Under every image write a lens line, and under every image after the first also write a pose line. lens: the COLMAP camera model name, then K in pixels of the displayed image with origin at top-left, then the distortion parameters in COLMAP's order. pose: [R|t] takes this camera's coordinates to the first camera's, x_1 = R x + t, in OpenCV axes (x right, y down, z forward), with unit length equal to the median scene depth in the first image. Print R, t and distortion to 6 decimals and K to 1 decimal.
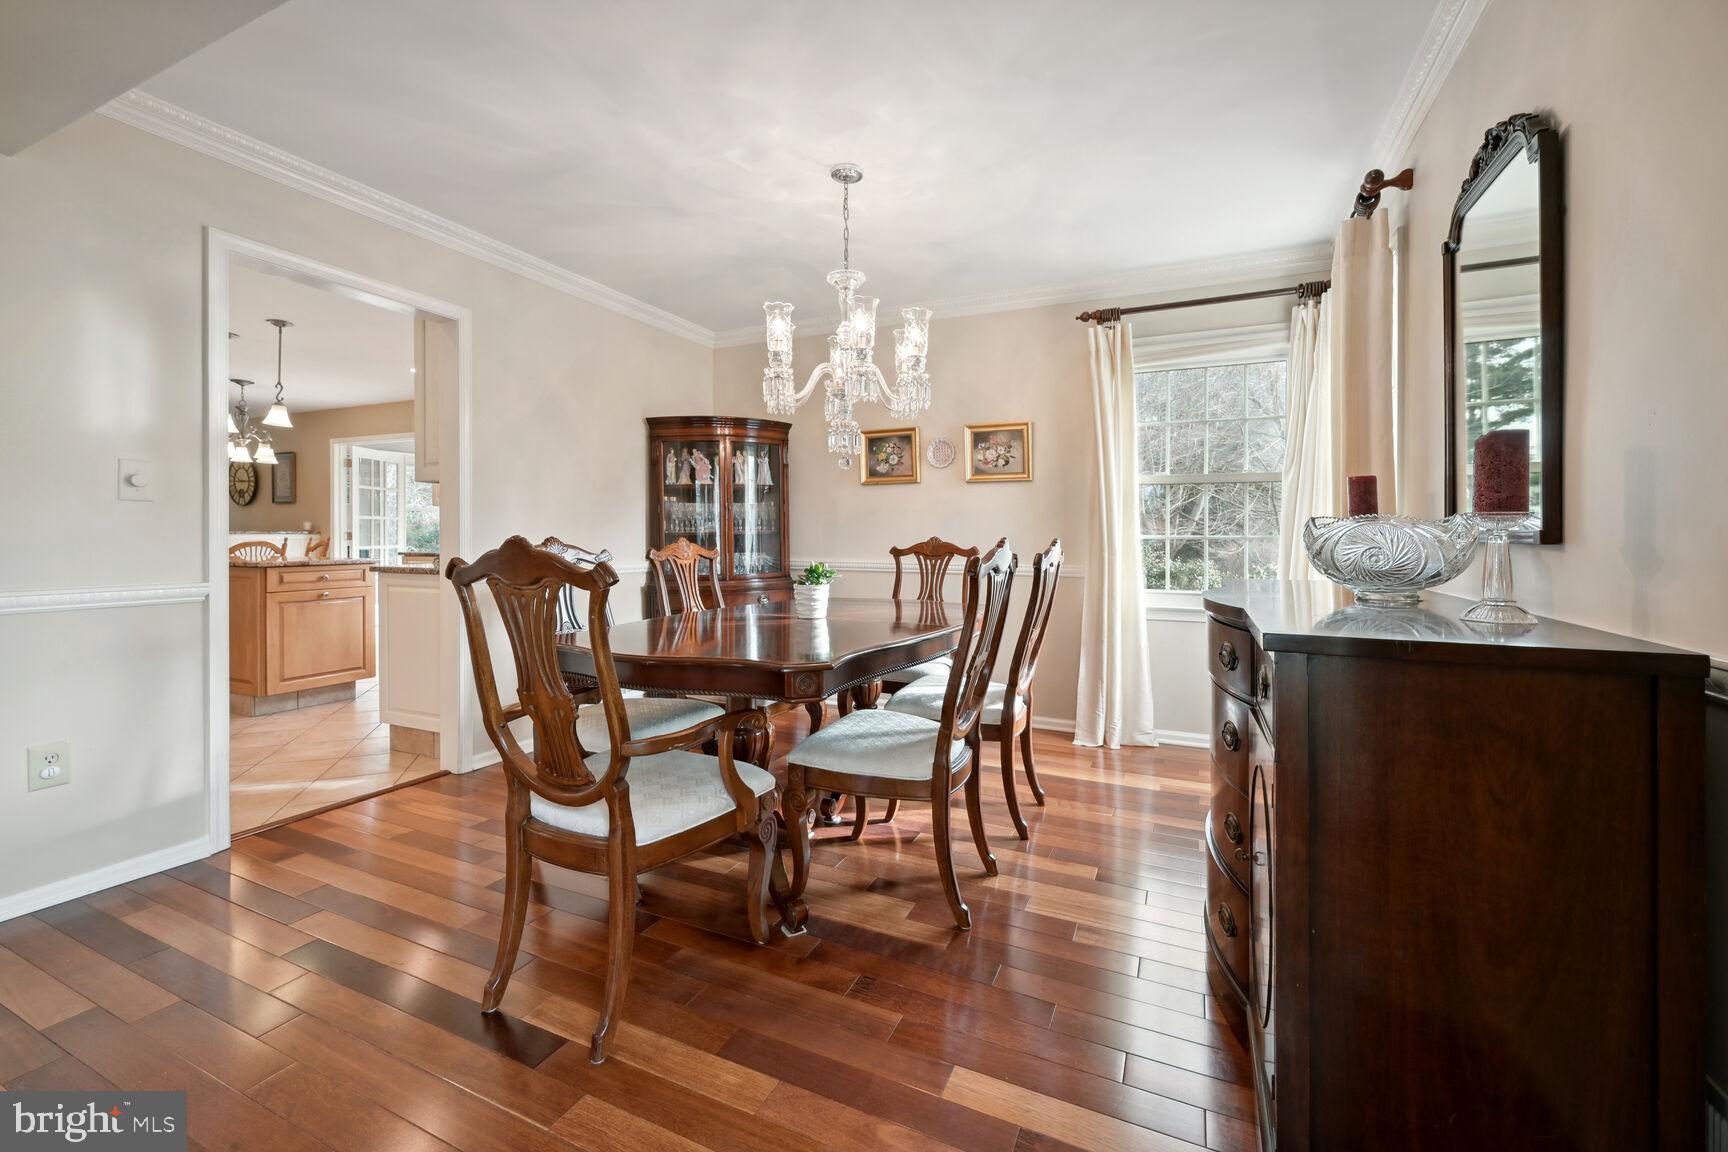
lens RADIAL K [[706.1, 0, 877.3], [0, 706.1, 531.2], [0, 0, 1]] dist [-0.002285, 0.001350]
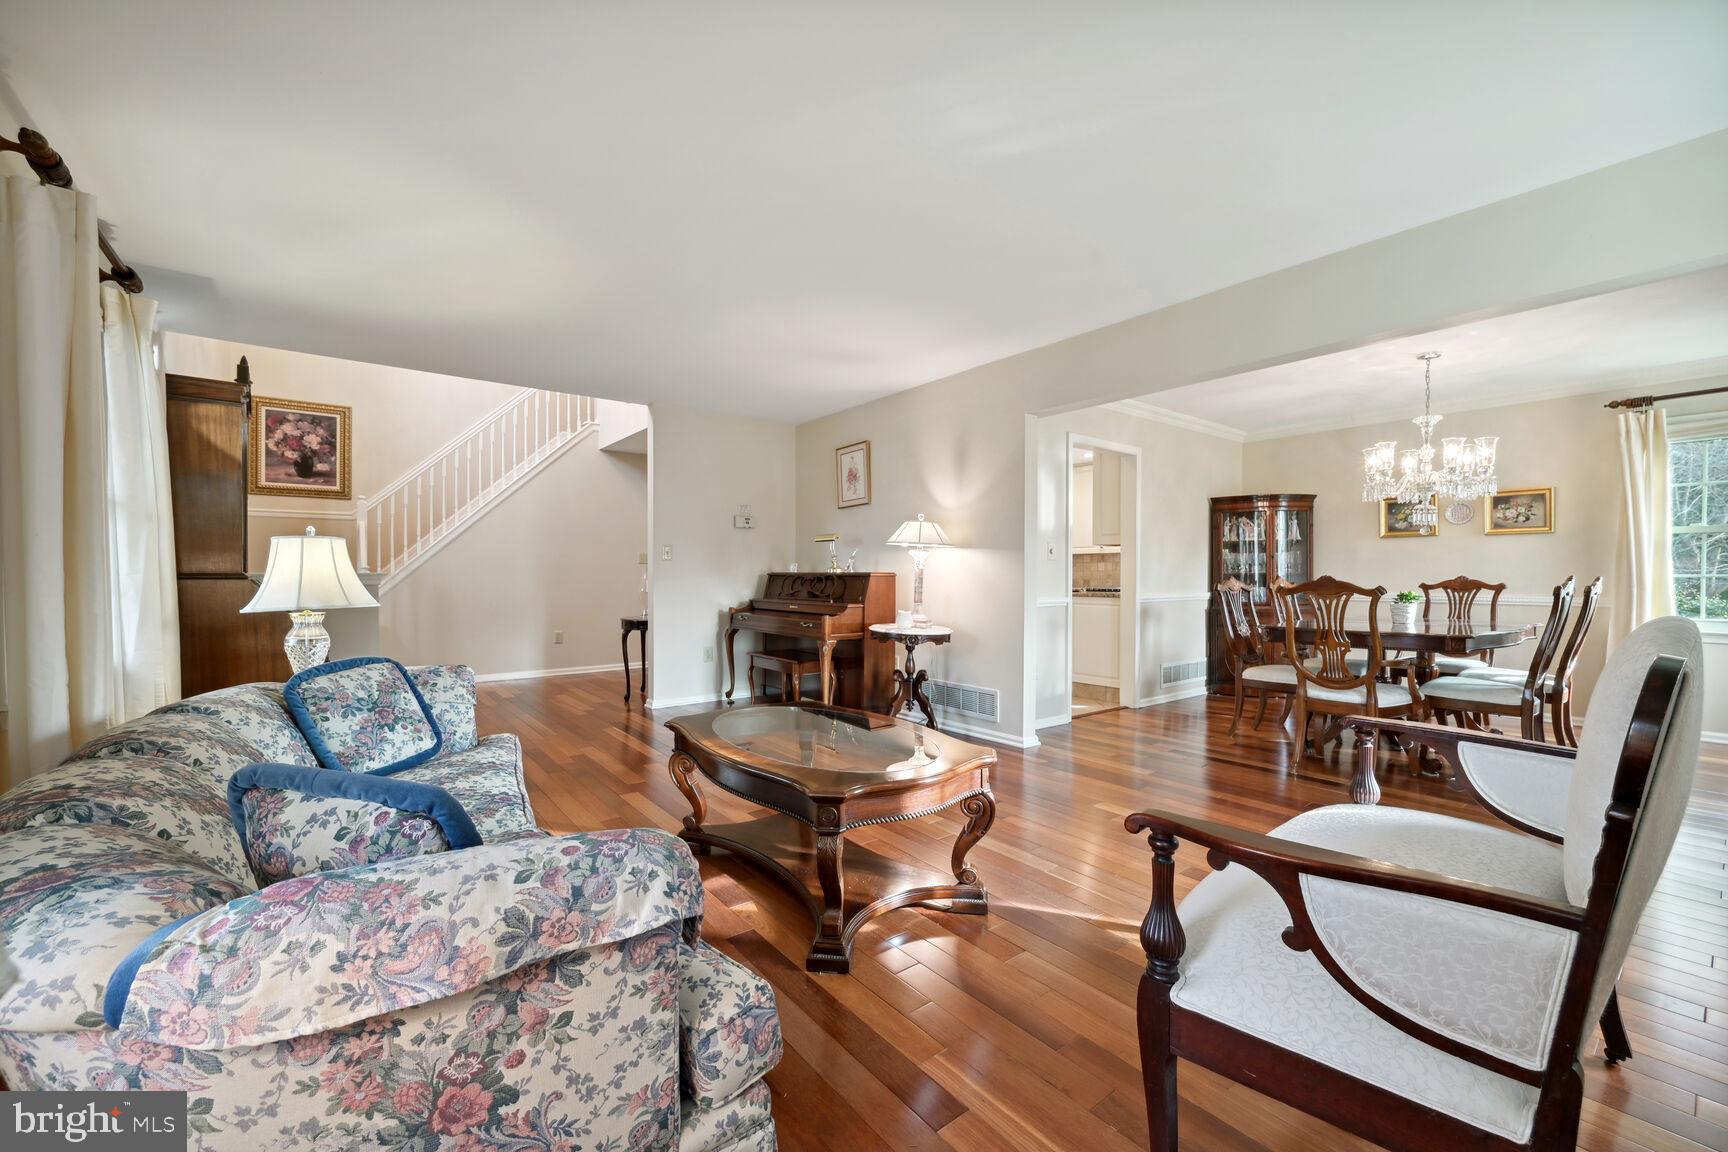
lens RADIAL K [[706.1, 0, 858.2], [0, 706.1, 583.0], [0, 0, 1]] dist [-0.002285, 0.001350]
pose [[0.886925, 0.003566, -0.461900, -0.315097], [0.004597, 0.999853, 0.016546, -0.006129], [0.461890, -0.016799, 0.886778, -0.741157]]
